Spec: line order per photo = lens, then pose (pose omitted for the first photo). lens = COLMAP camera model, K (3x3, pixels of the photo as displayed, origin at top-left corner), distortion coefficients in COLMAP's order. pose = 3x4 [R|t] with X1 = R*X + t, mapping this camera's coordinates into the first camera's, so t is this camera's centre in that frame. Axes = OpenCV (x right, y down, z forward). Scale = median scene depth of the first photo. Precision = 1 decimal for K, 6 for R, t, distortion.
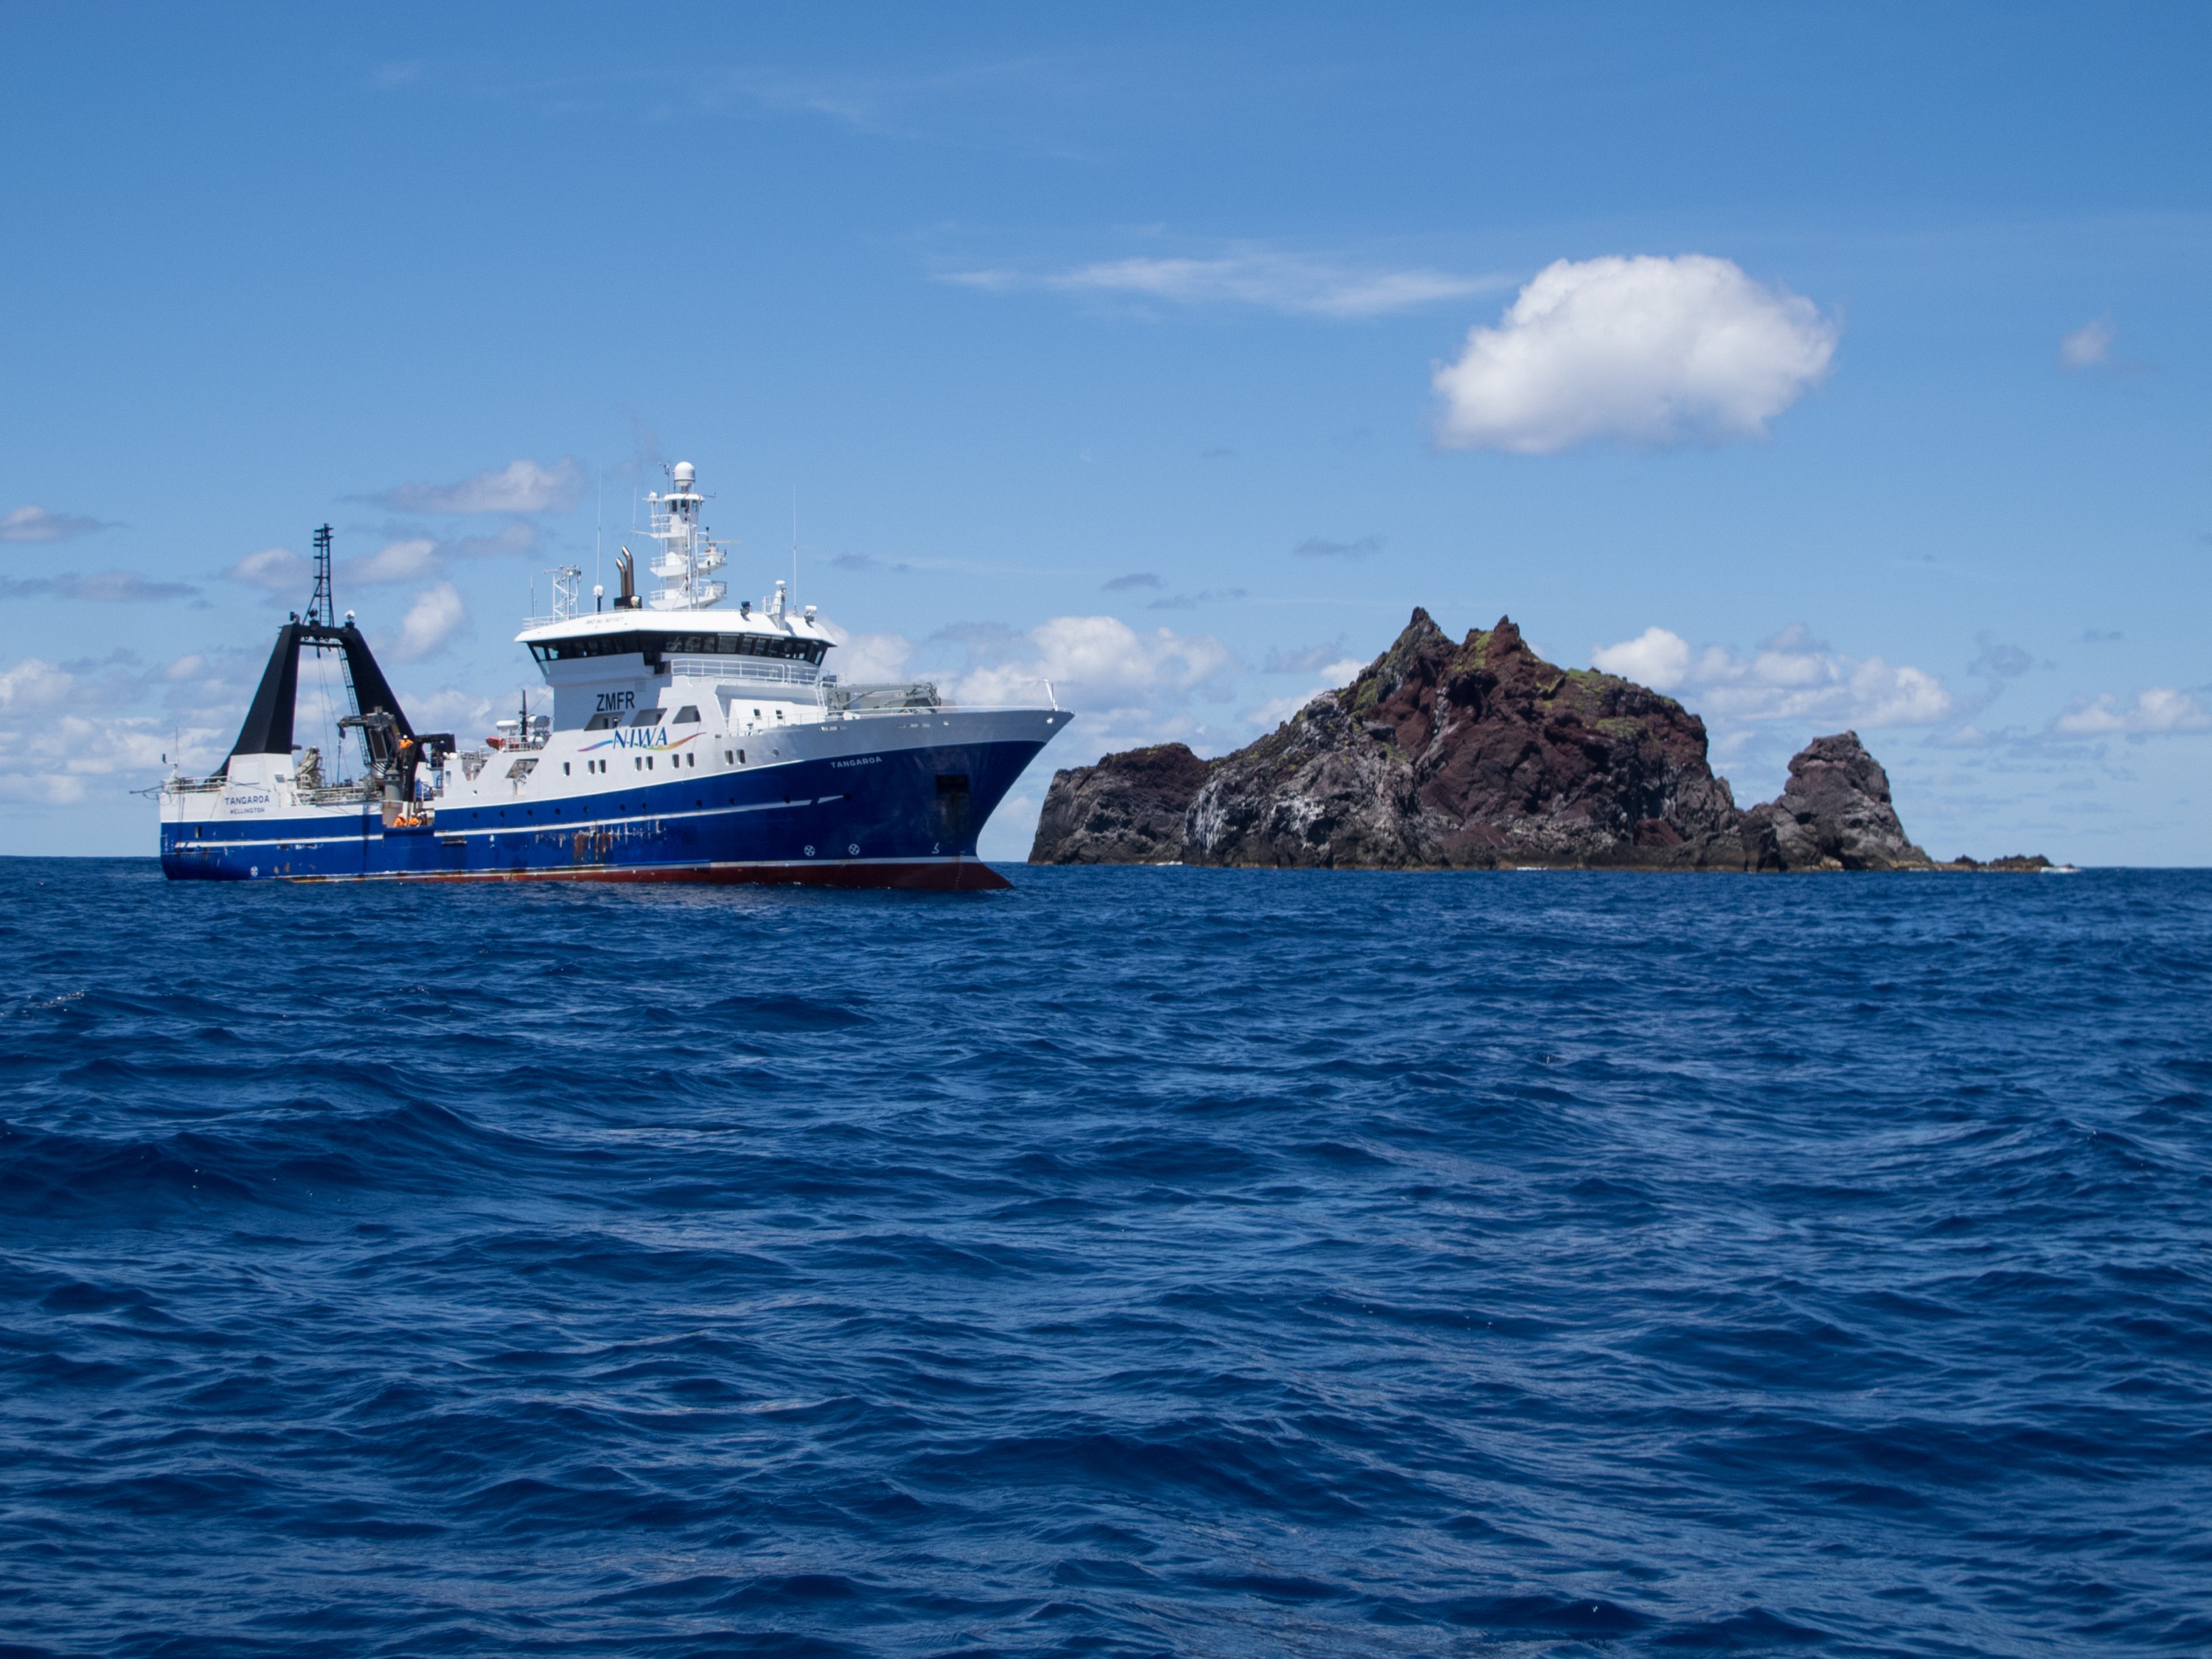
lens RADIAL K [[3663.0, 0, 1106.0], [0, 3663.0, 829.5], [0, 0, 1]] dist [-0.015093, -0.261204]
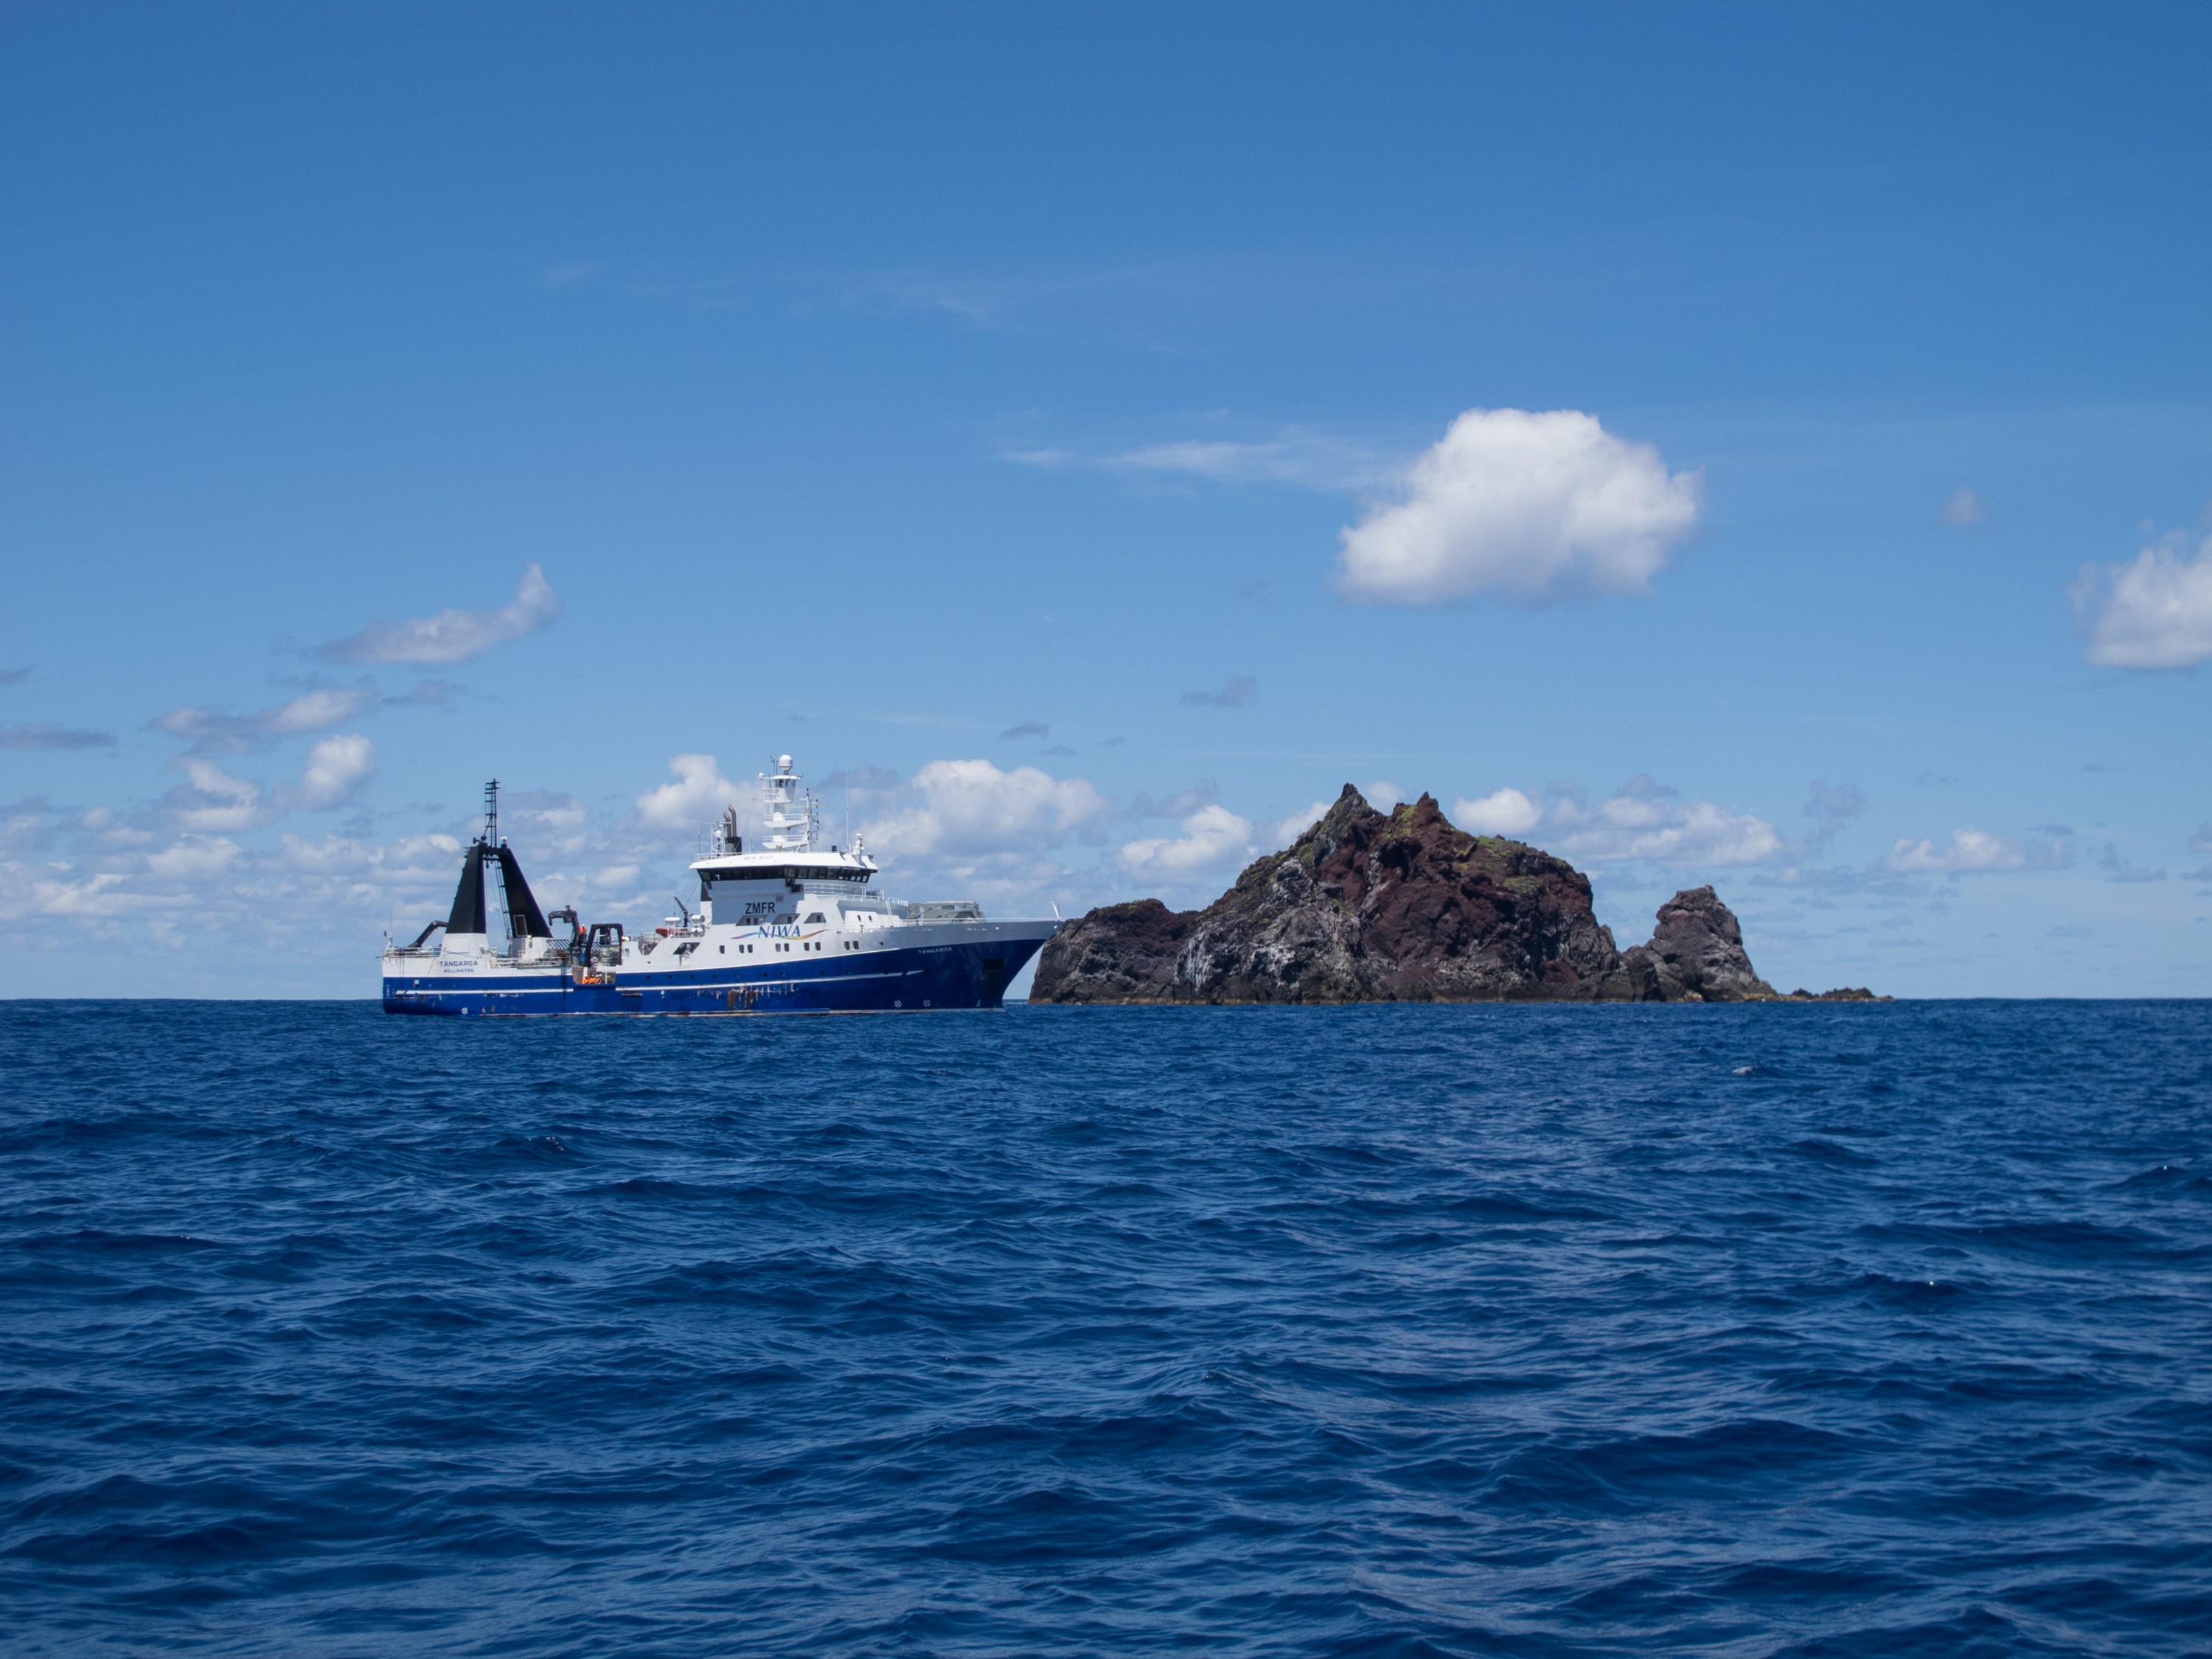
lens RADIAL K [[3663.0, 0, 1106.0], [0, 3663.0, 829.5], [0, 0, 1]] dist [-0.015093, -0.261204]
pose [[0.998824, -0.003679, 0.048344, -0.056025], [0.005473, 0.999300, -0.037021, -0.002042], [-0.048174, 0.037242, 0.998144, -0.204860]]
